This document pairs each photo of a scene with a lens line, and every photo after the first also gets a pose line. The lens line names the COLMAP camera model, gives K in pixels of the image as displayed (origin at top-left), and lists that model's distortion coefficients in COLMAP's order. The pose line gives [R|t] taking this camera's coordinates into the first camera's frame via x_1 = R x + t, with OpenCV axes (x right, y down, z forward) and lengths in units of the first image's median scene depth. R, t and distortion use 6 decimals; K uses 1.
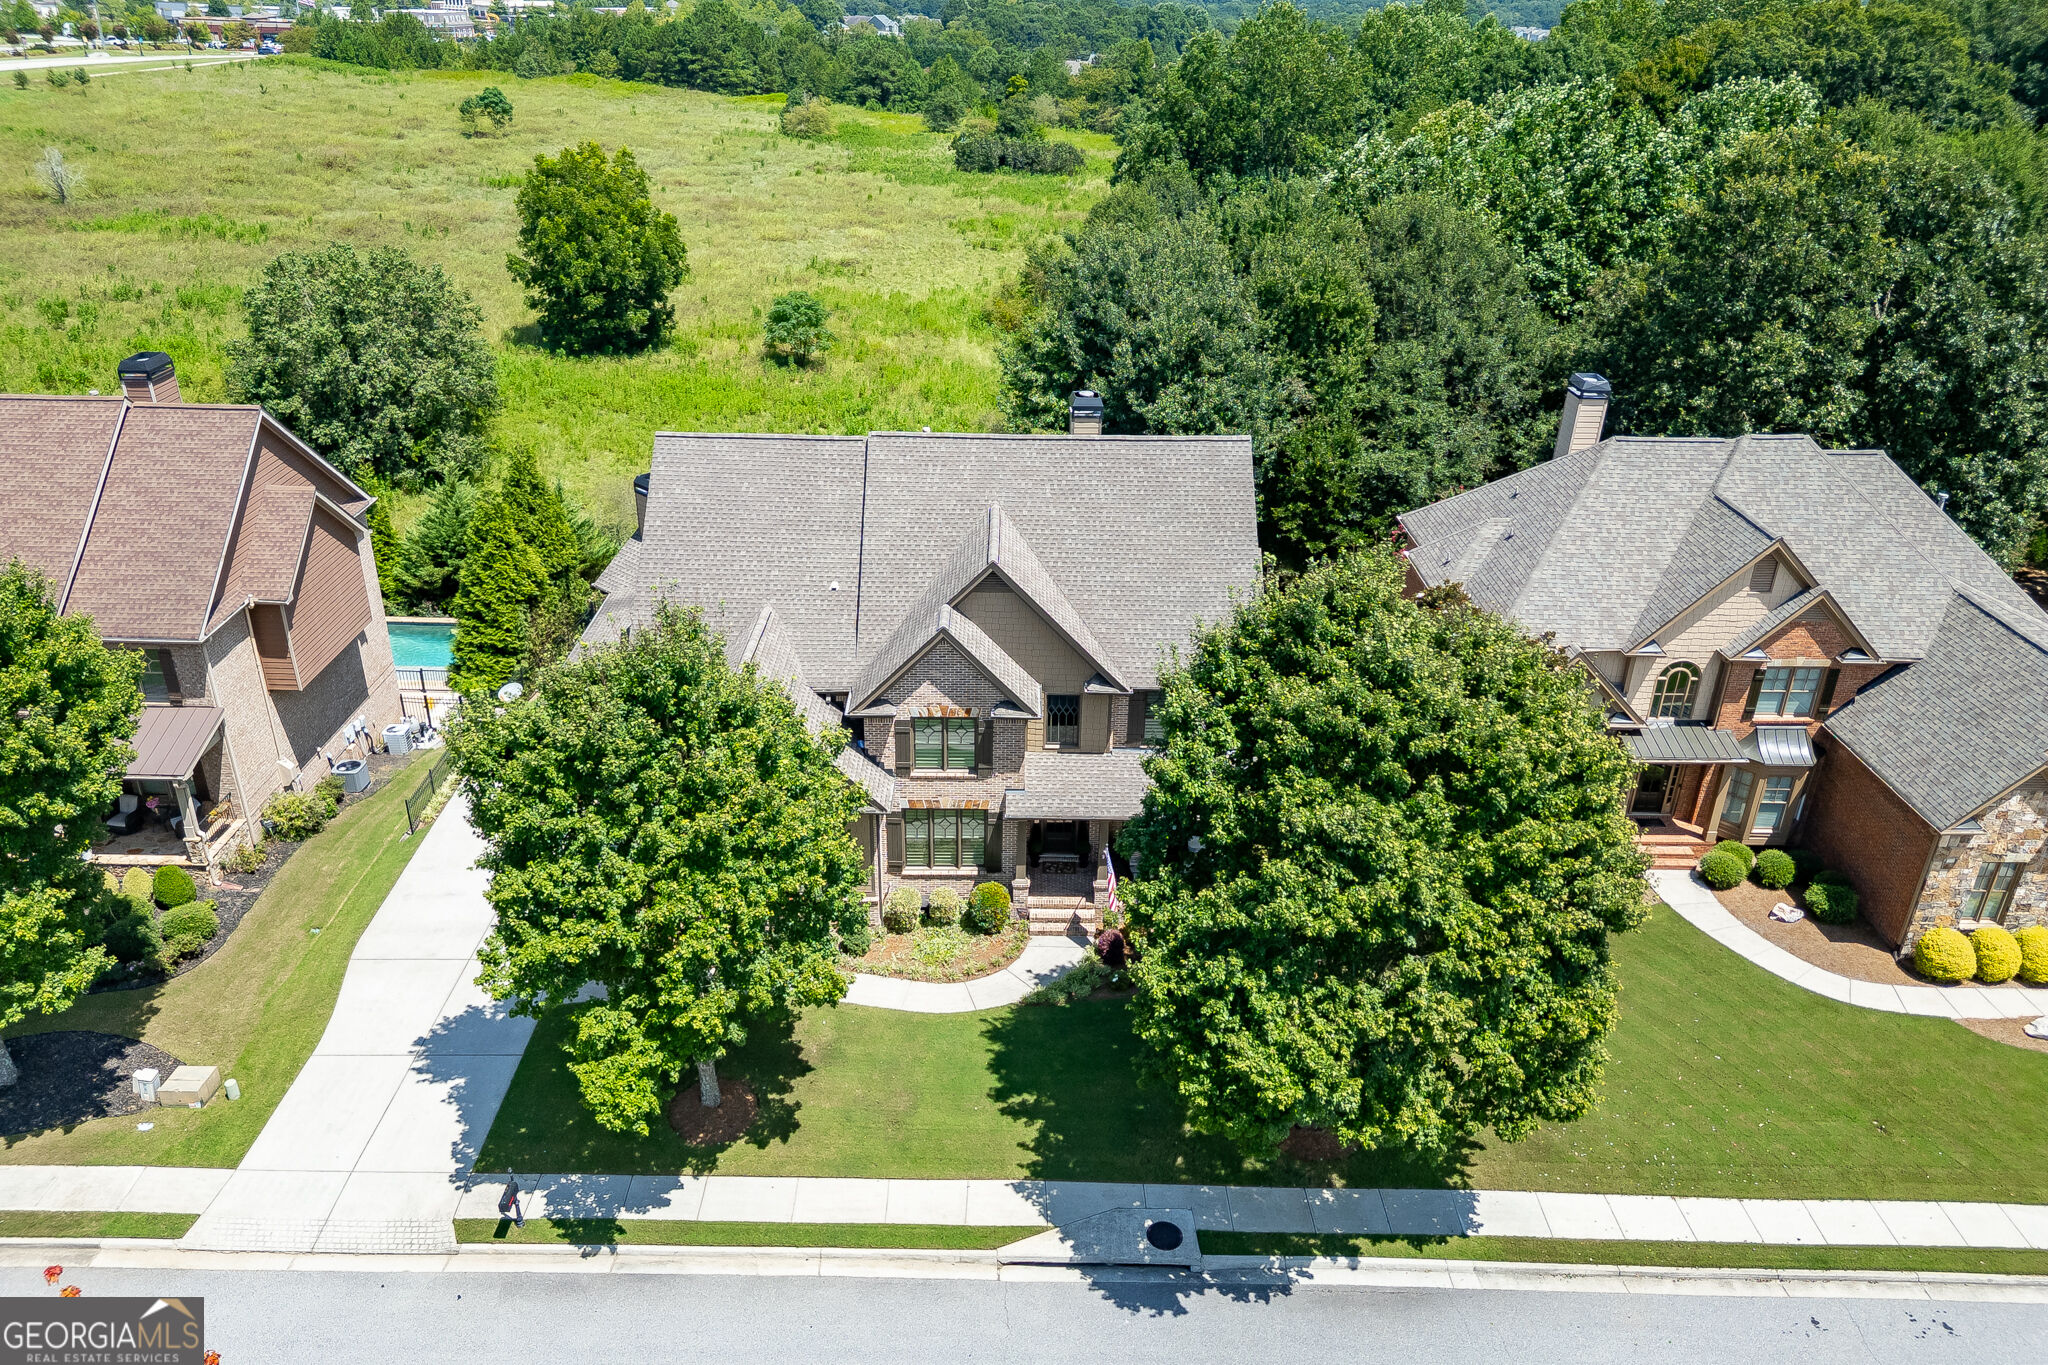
lens RADIAL K [[1428.4, 0, 1024.0], [0, 1428.4, 682.5], [0, 0, 1]] dist [0.063132, -0.060410]
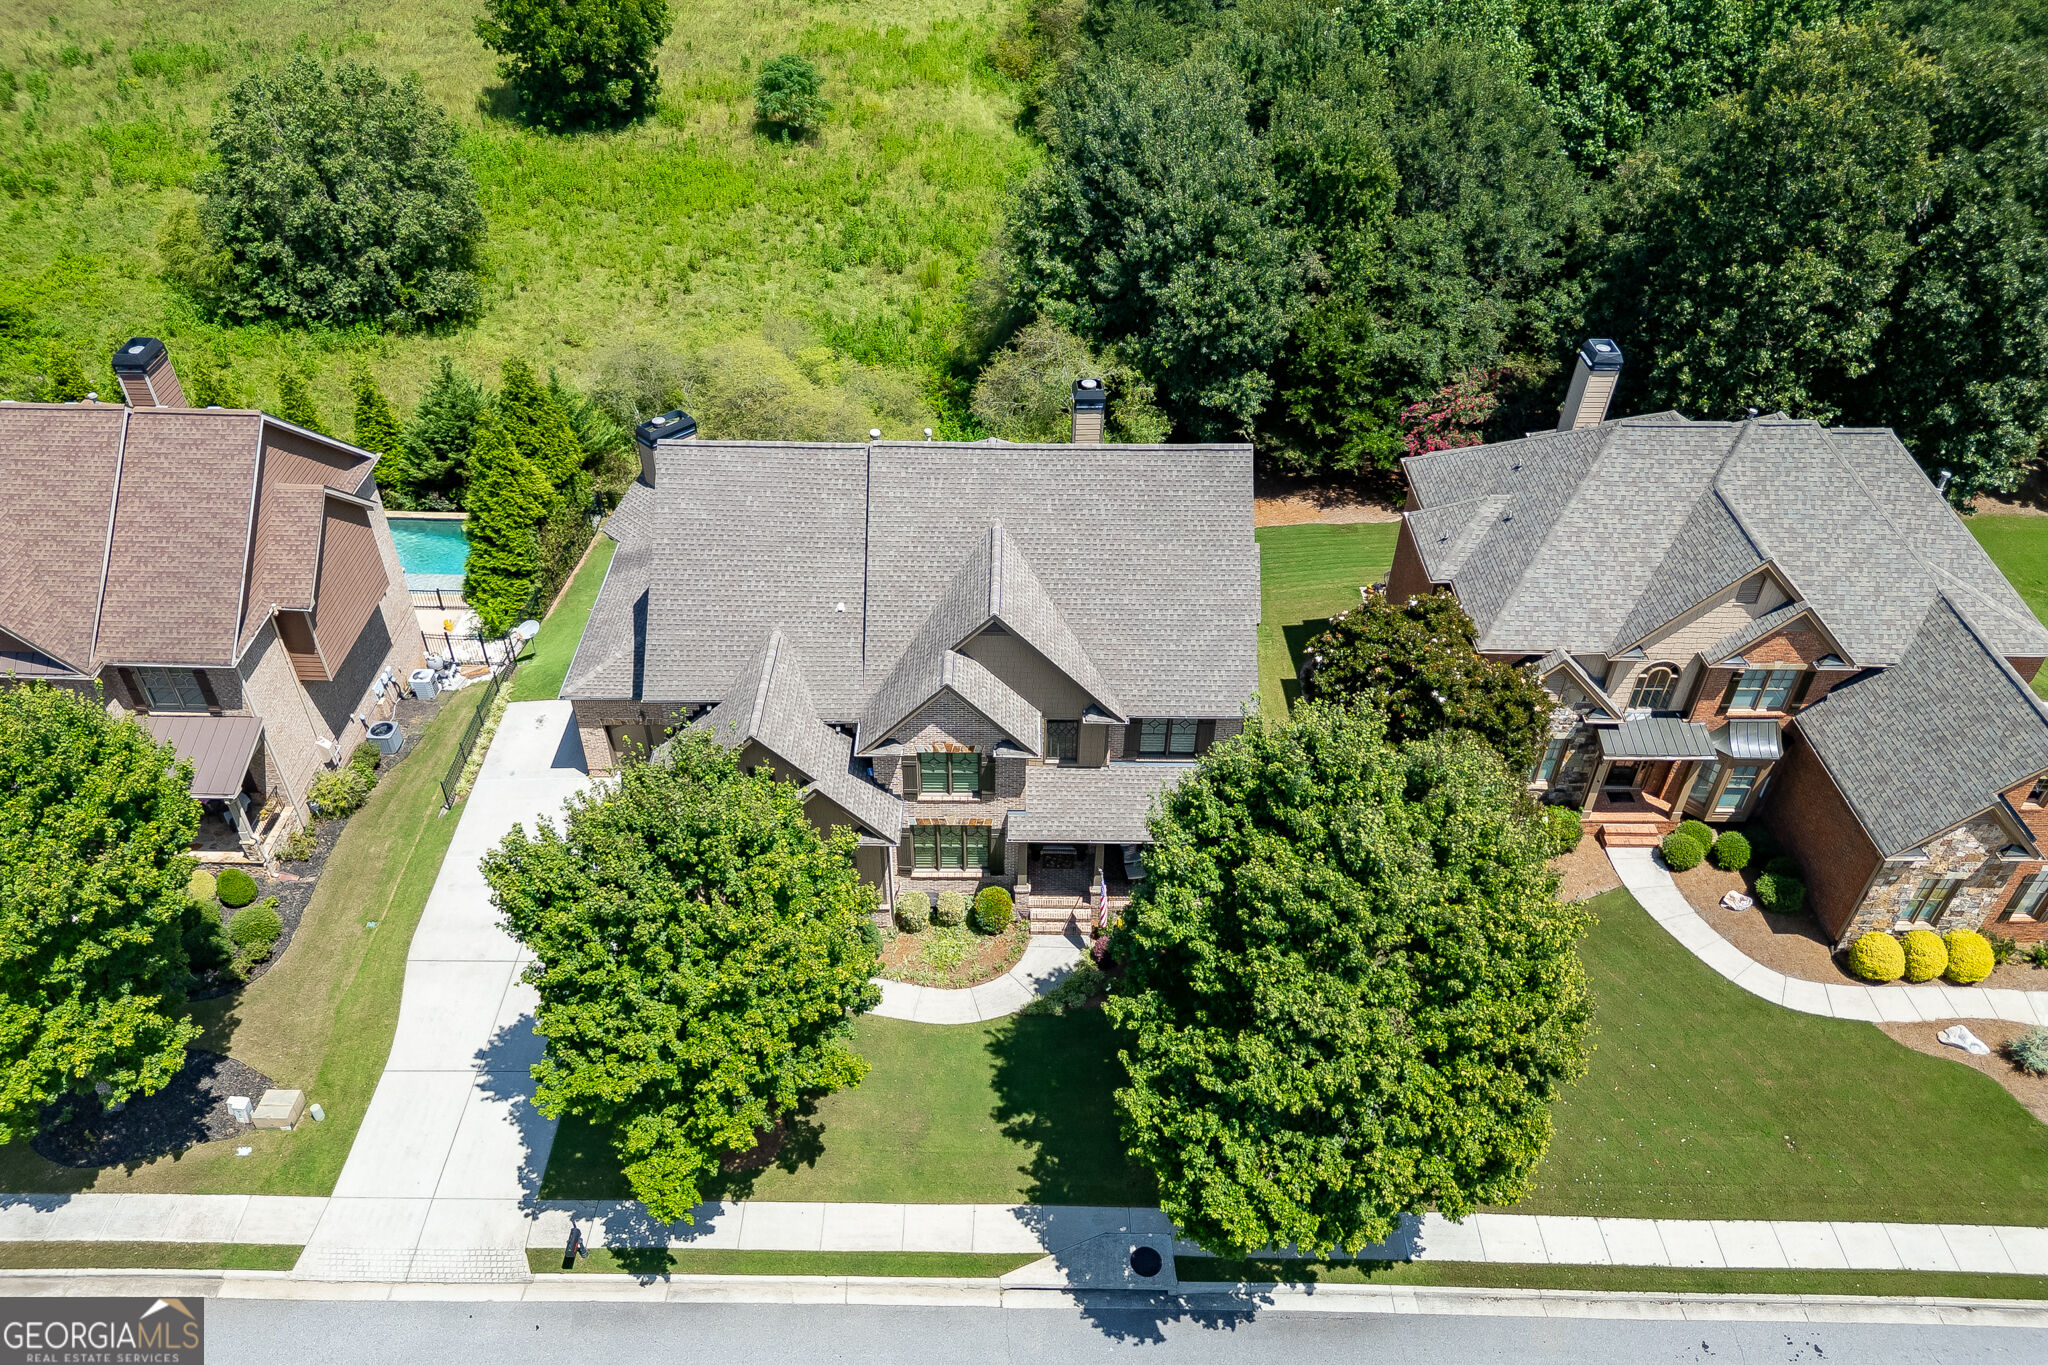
lens RADIAL K [[1428.4, 0, 1024.0], [0, 1428.4, 682.5], [0, 0, 1]] dist [0.063132, -0.060410]
pose [[0.999980, 0.000901, -0.006190, 0.005585], [0.000487, 0.975356, 0.220638, -0.247119], [0.006236, -0.220637, 0.975336, -0.012622]]
